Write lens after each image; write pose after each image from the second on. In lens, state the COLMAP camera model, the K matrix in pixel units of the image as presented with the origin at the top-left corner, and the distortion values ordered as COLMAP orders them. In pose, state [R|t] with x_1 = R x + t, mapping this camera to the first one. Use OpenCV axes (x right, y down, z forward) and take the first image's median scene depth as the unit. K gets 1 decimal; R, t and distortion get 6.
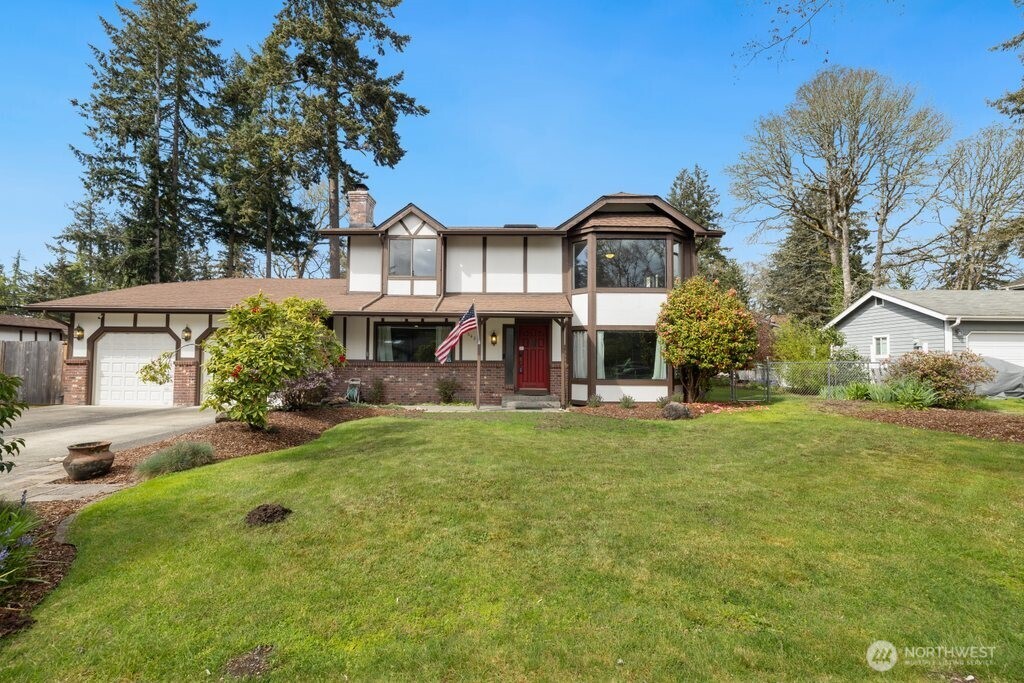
lens RADIAL K [[438.2, 0, 519.7], [0, 438.2, 348.5], [0, 0, 1]] dist [0.001496, 0.000272]
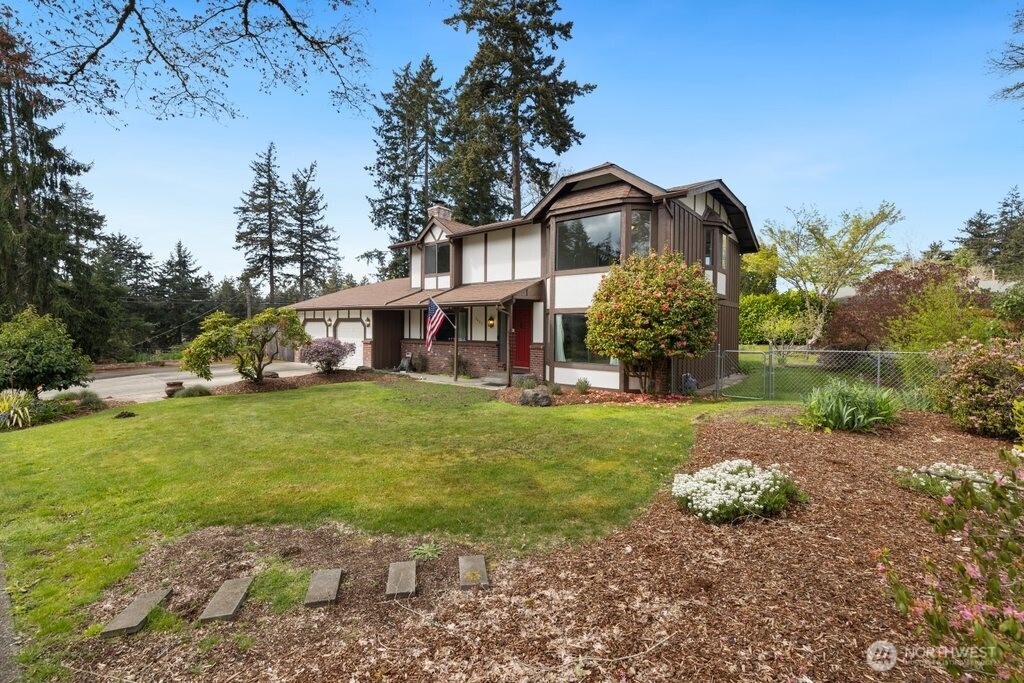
lens RADIAL K [[438.7, 0, 512.0], [0, 438.7, 341.5], [0, 0, 1]] dist [0.000952, 0.000085]
pose [[0.782250, 0.017699, -0.622713, 0.696892], [0.020473, 0.998326, 0.054093, -0.032305], [0.622628, -0.055063, 0.780578, 0.130691]]
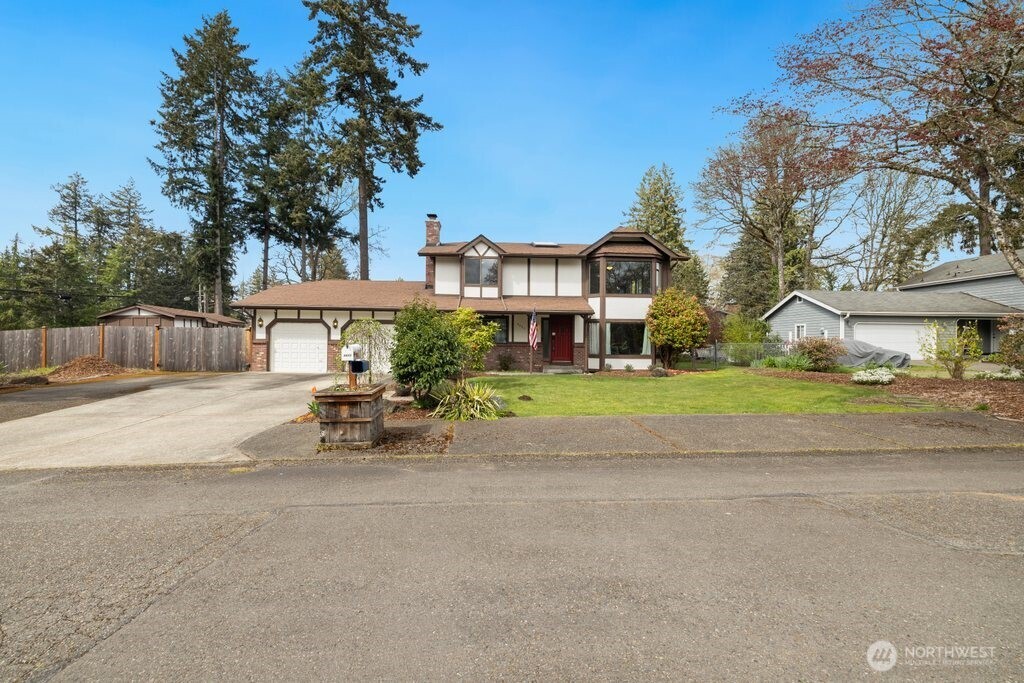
lens RADIAL K [[438.7, 0, 512.0], [0, 438.7, 341.5], [0, 0, 1]] dist [0.000952, 0.000085]
pose [[0.998211, 0.002147, 0.059746, -0.223522], [-0.003679, 0.999667, 0.025532, -0.011615], [-0.059671, -0.025706, 0.997887, -0.459265]]
